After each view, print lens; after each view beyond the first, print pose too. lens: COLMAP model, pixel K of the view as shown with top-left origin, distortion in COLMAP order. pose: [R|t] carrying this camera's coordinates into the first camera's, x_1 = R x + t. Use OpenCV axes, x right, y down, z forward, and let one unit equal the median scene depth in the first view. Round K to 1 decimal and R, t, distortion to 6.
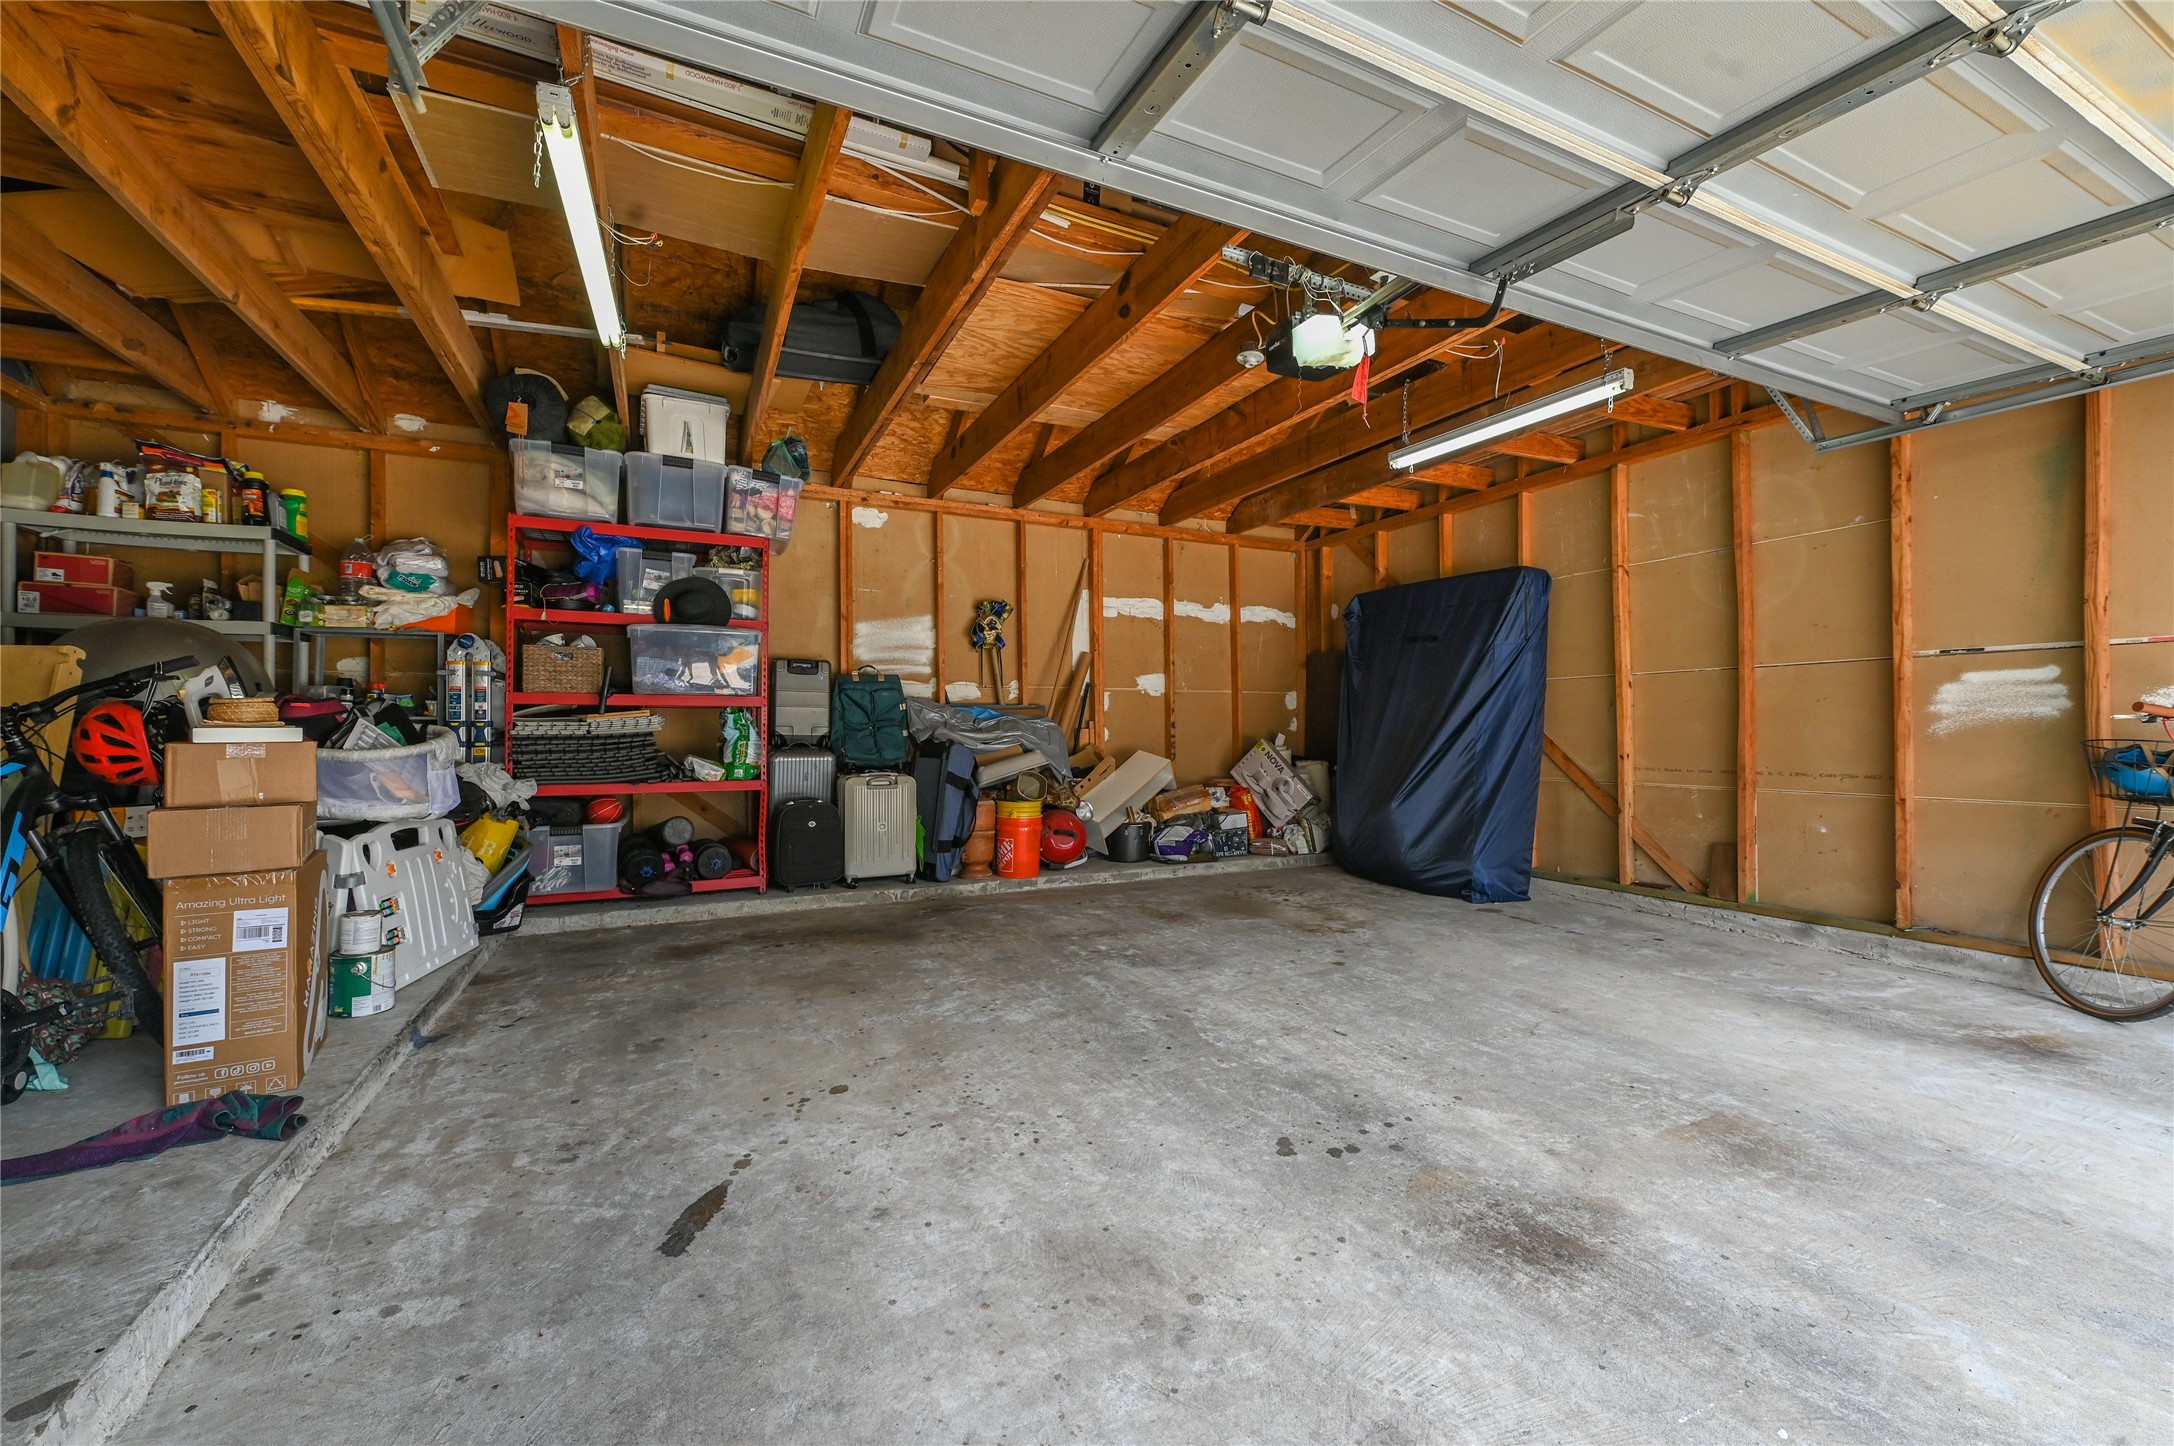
lens RADIAL K [[836.2, 0, 1081.7], [0, 836.2, 721.1], [0, 0, 1]] dist [0.010010, 0.000312]
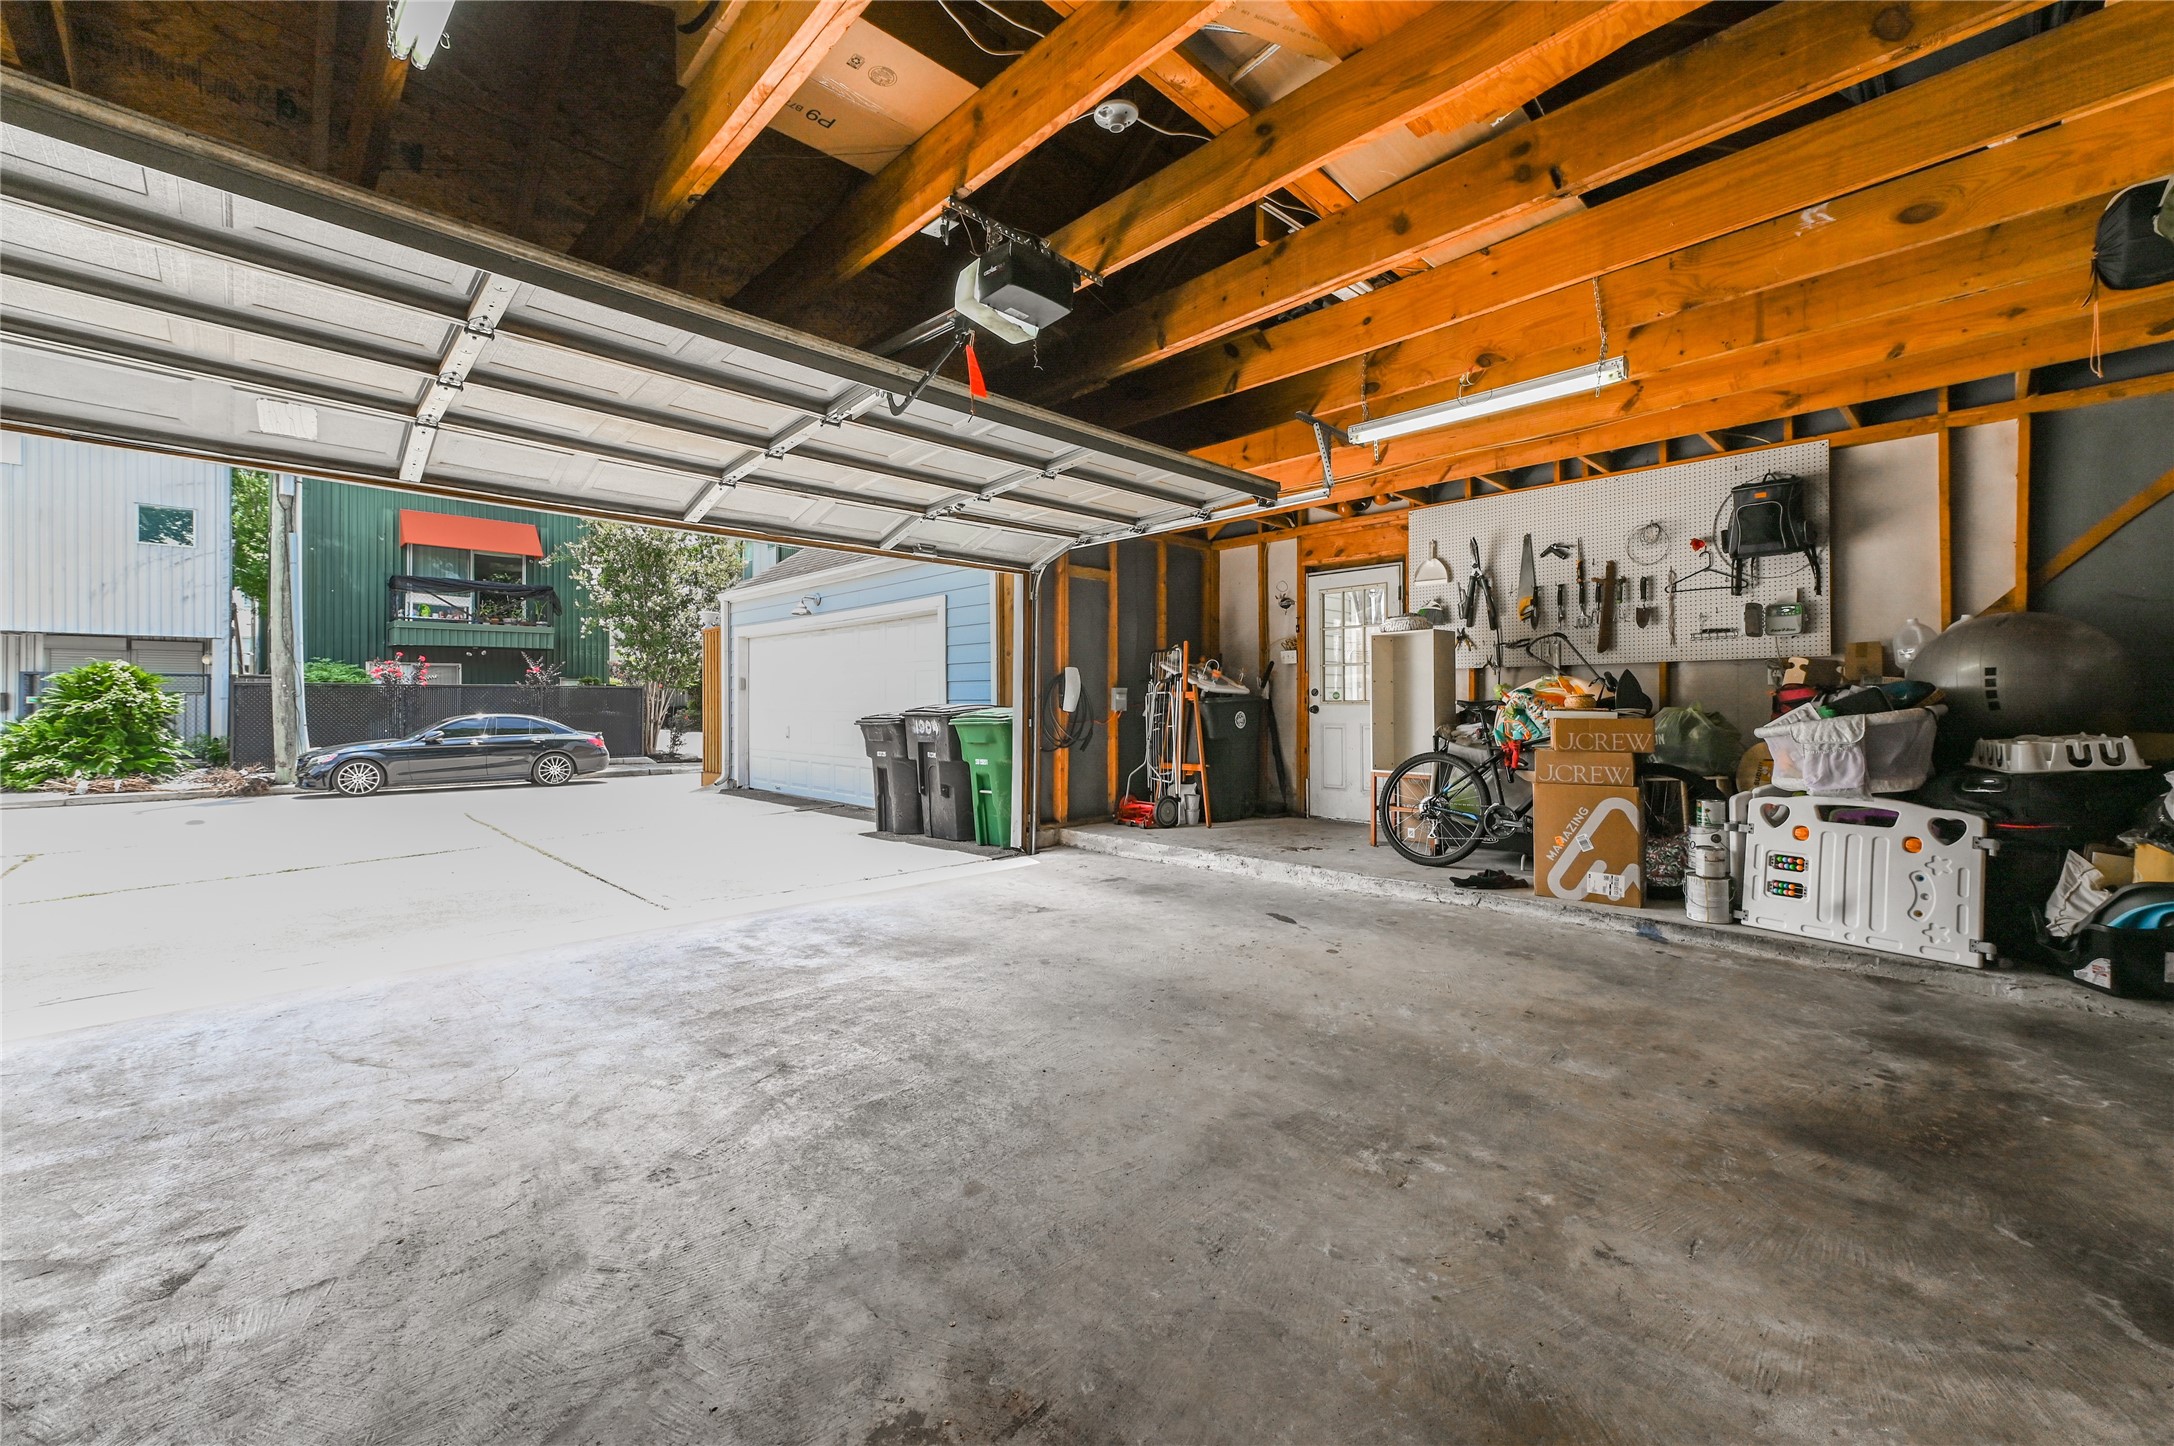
lens RADIAL K [[836.2, 0, 1097.4], [0, 836.2, 715.6], [0, 0, 1]] dist [0.010010, 0.000312]
pose [[-0.942795, 0.004022, -0.333348, 0.416448], [0.002373, 0.999983, 0.005354, 0.005850], [0.333364, 0.004256, -0.942789, 1.558361]]
